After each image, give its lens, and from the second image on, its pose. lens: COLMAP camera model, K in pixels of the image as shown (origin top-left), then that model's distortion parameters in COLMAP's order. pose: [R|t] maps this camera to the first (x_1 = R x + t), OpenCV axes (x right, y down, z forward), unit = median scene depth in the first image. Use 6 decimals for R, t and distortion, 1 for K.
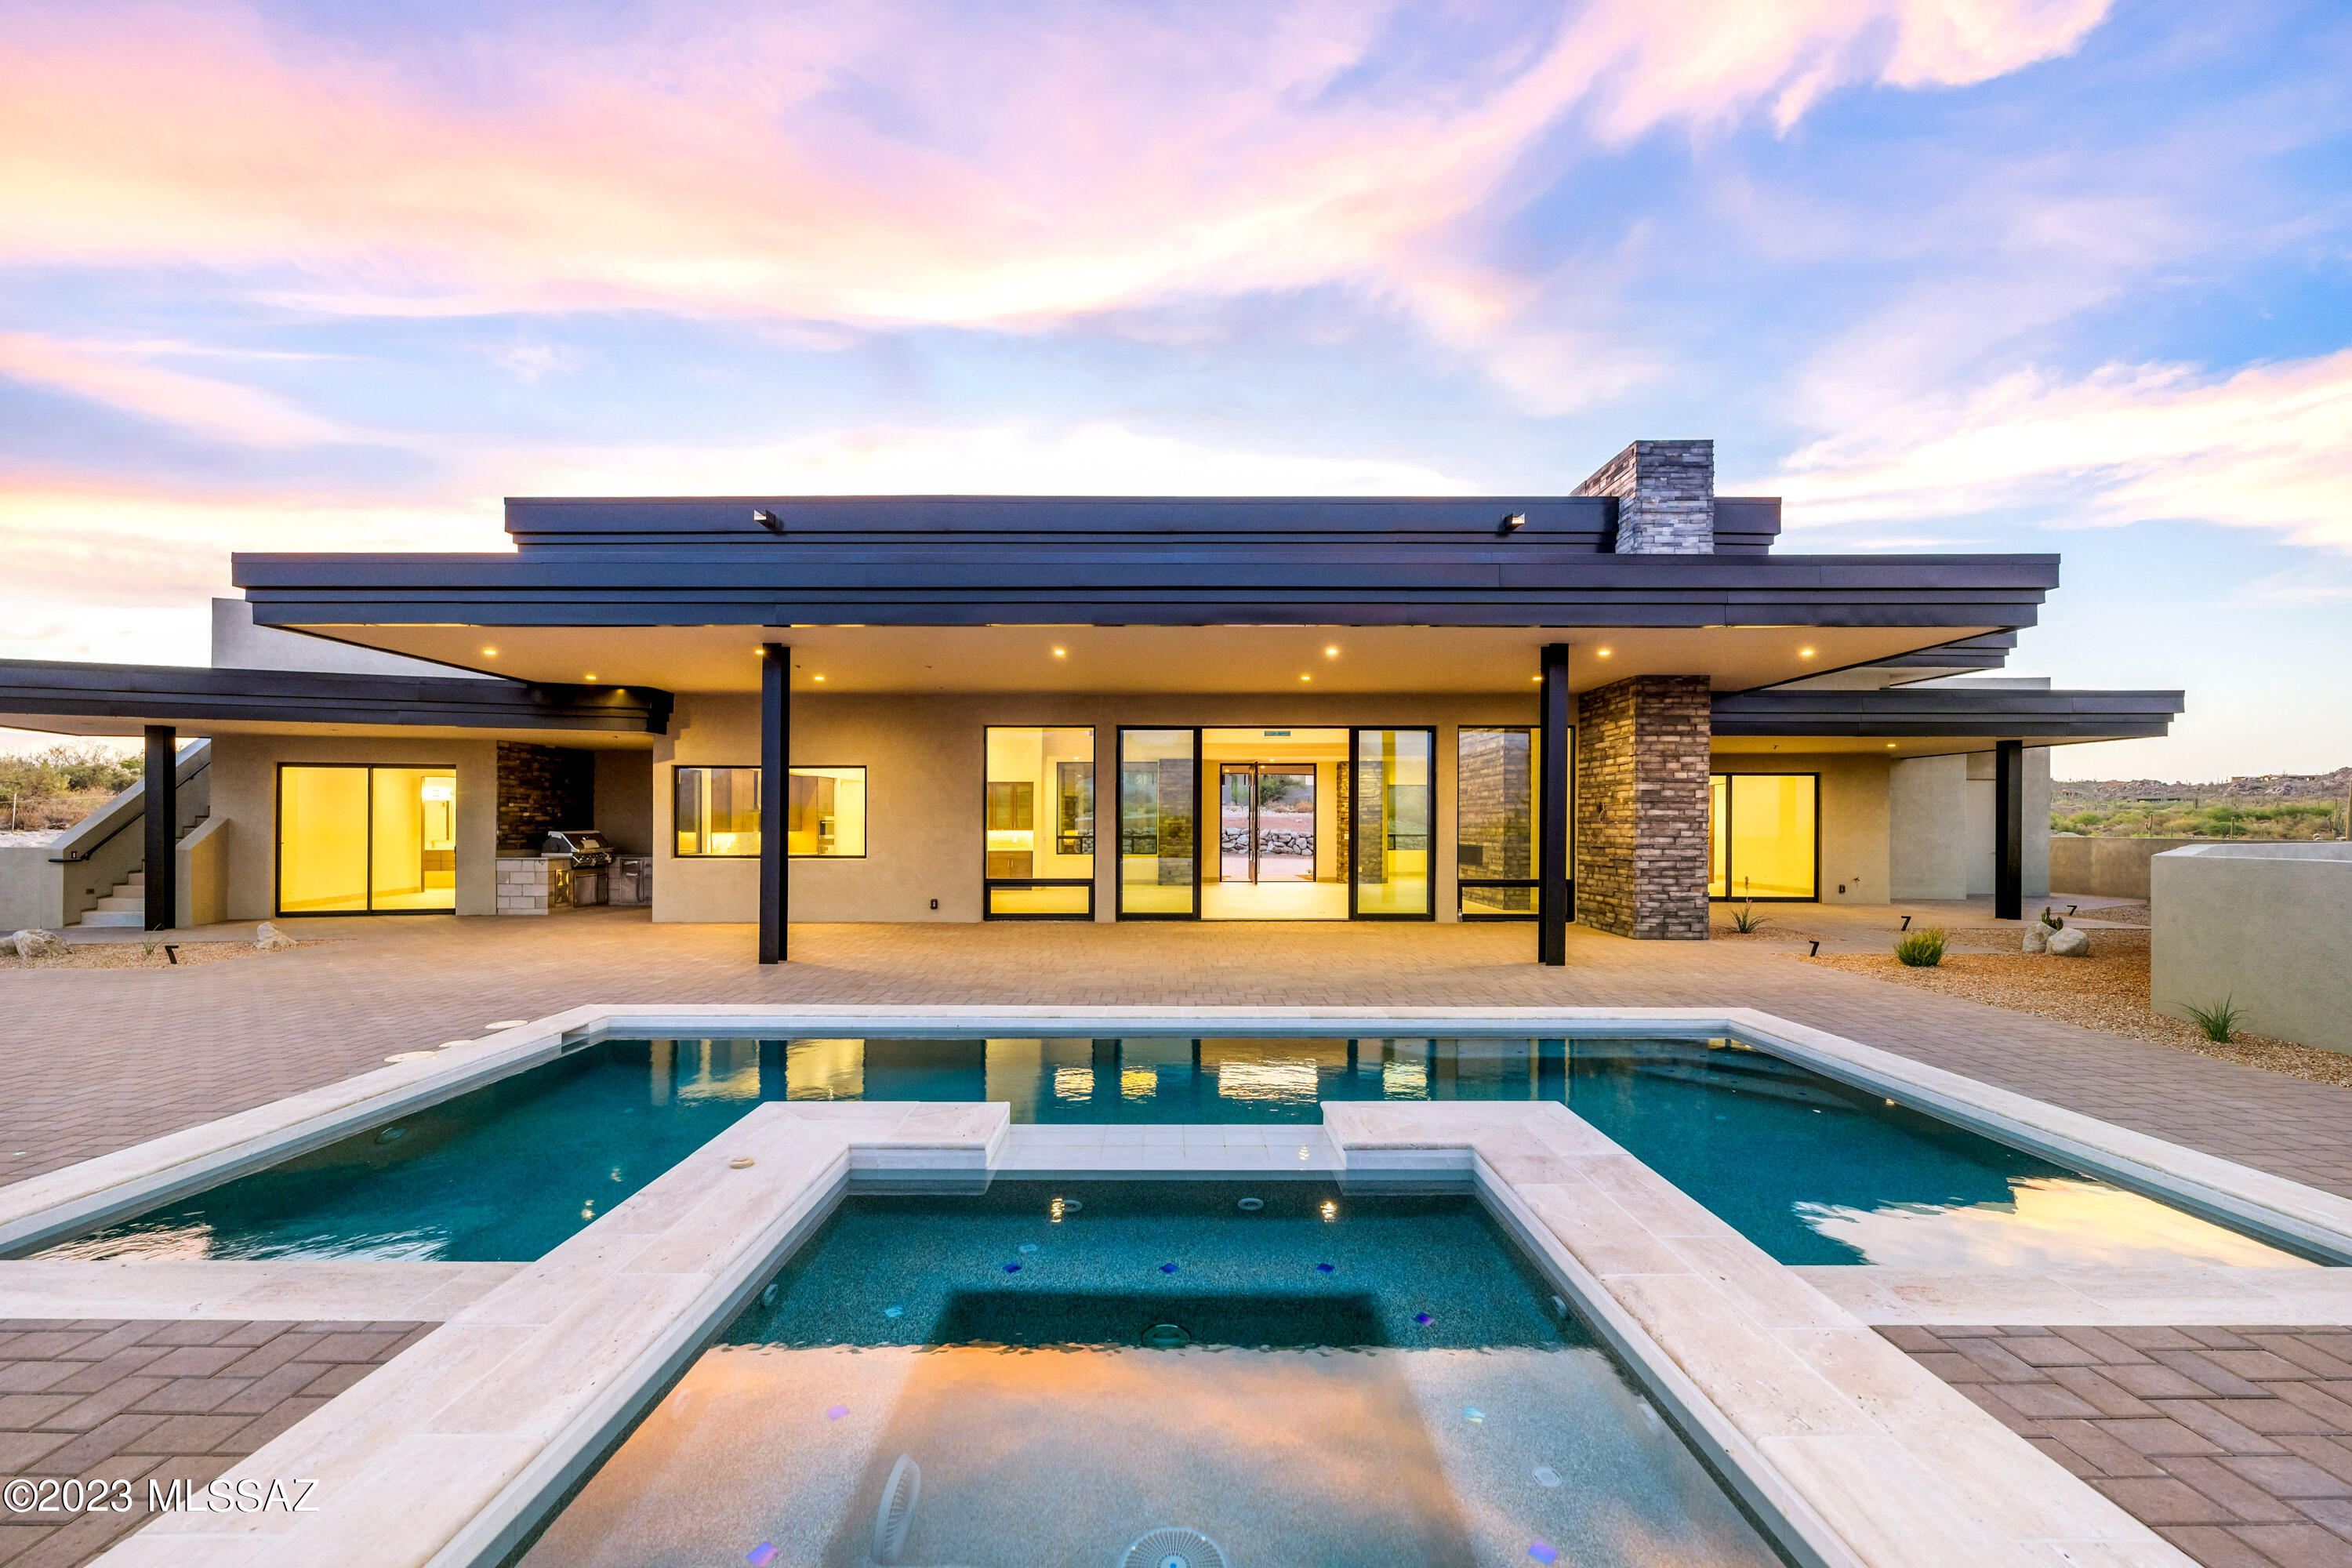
lens RADIAL K [[948.8, 0, 1169.7], [0, 948.8, 818.8], [0, 0, 1]] dist [-0.000311, 0.000147]
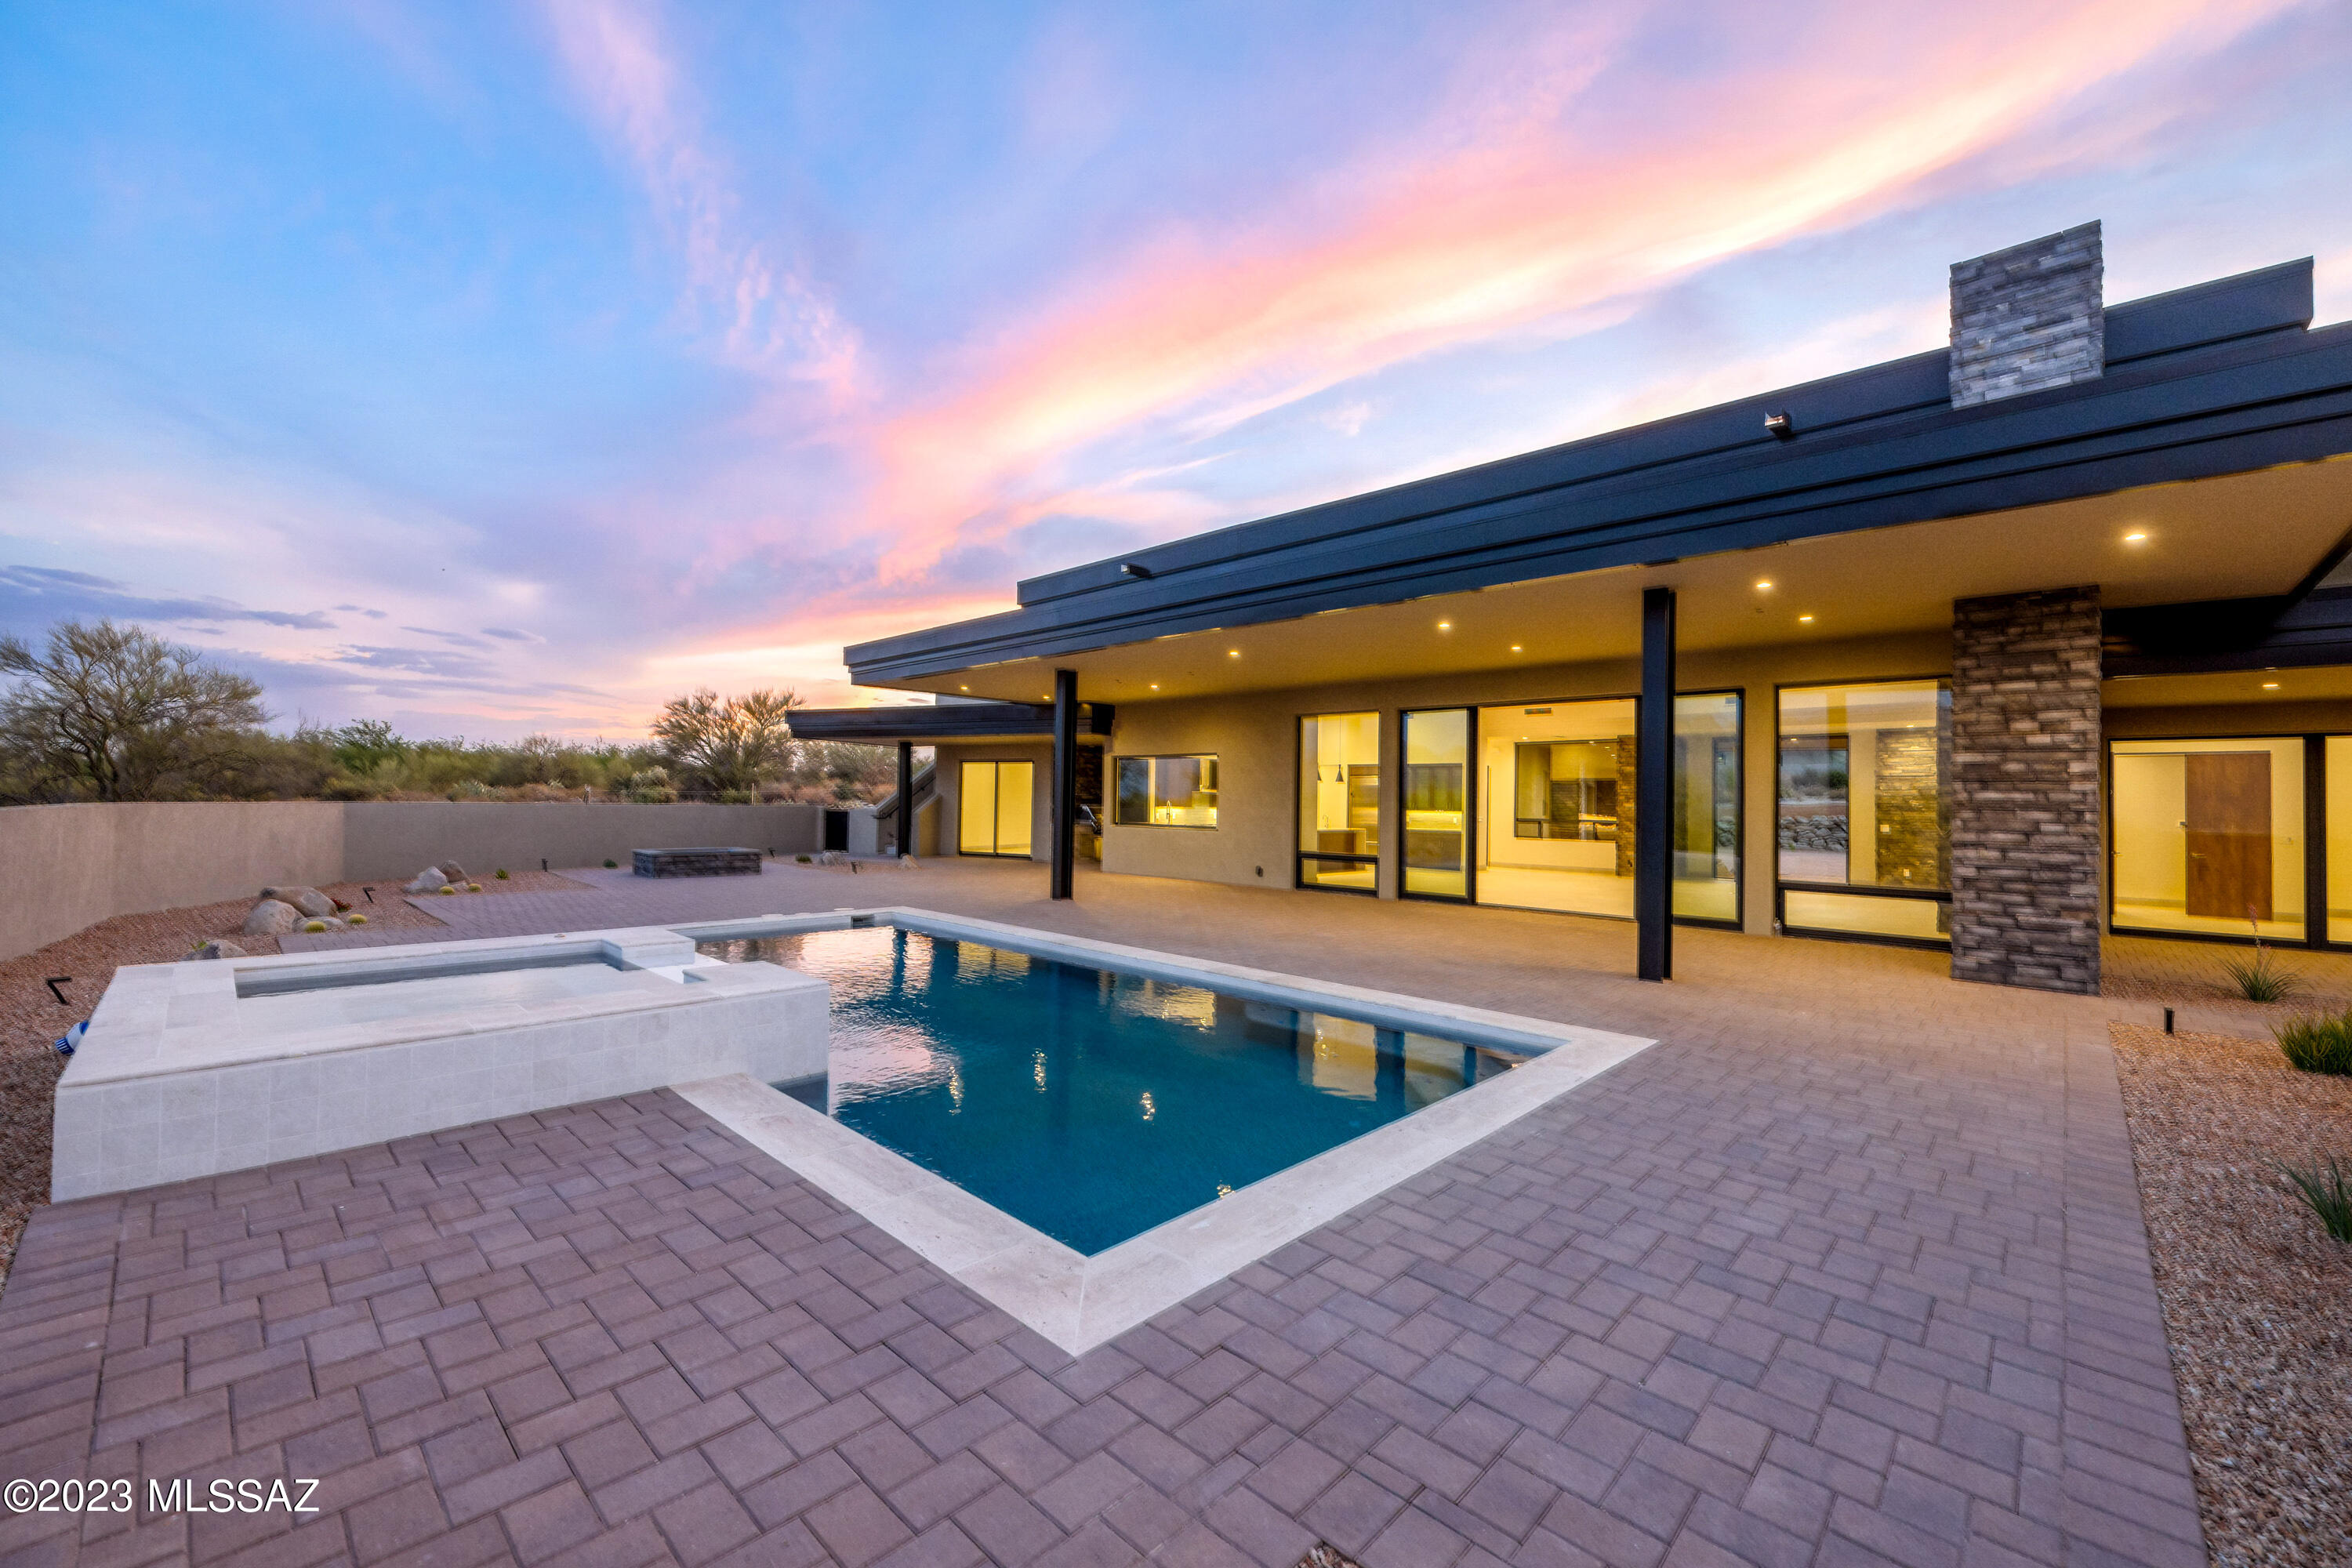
lens RADIAL K [[948.8, 0, 1172.4], [0, 948.8, 782.8], [0, 0, 1]] dist [-0.000311, 0.000147]
pose [[0.711898, -0.003002, -0.702277, 0.572897], [-0.012942, 0.999765, -0.017393, 0.003556], [0.702164, 0.021471, 0.711691, 0.102901]]
